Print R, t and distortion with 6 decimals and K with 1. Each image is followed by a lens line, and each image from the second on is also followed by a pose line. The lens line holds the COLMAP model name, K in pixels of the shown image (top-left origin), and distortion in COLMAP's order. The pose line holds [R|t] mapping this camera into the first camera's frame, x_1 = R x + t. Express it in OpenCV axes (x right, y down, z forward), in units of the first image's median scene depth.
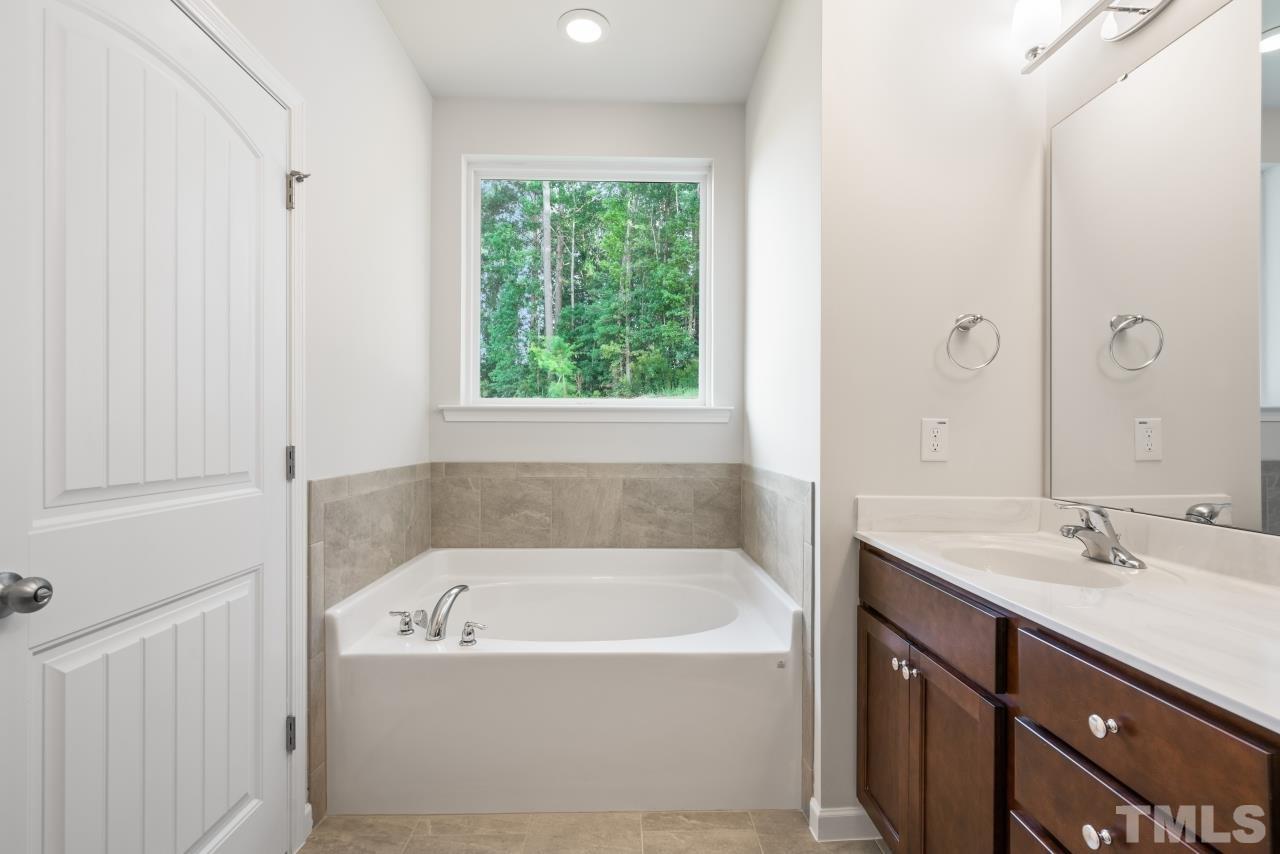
lens RADIAL K [[578.4, 0, 641.8], [0, 578.4, 429.4], [0, 0, 1]] dist [-0.004273, 0.003918]
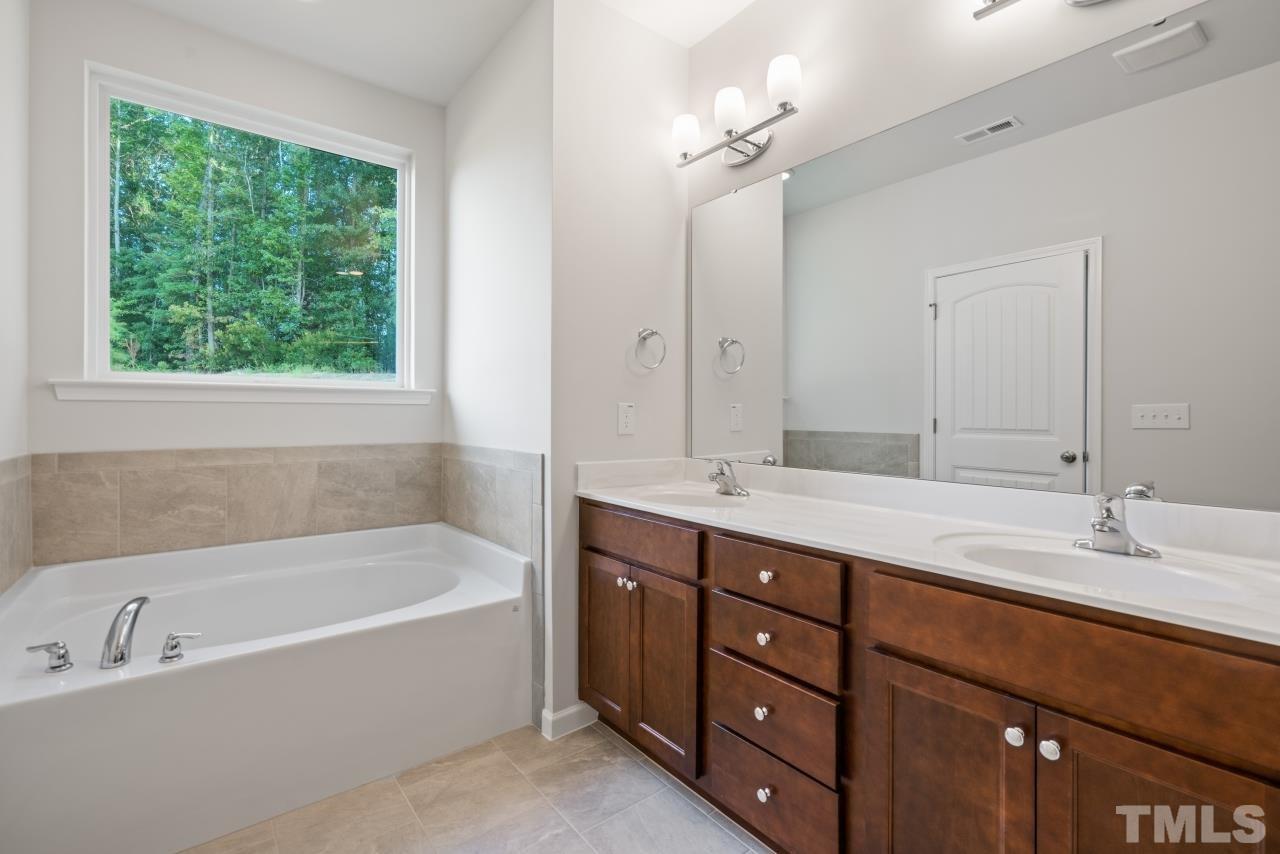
lens RADIAL K [[578.4, 0, 610.4], [0, 578.4, 412.9], [0, 0, 1]] dist [-0.004273, 0.003918]
pose [[0.818014, -0.000592, 0.575198, -0.242734], [-0.001674, 0.999993, 0.003409, -0.000595], [-0.575195, -0.003751, 0.818007, -0.073710]]
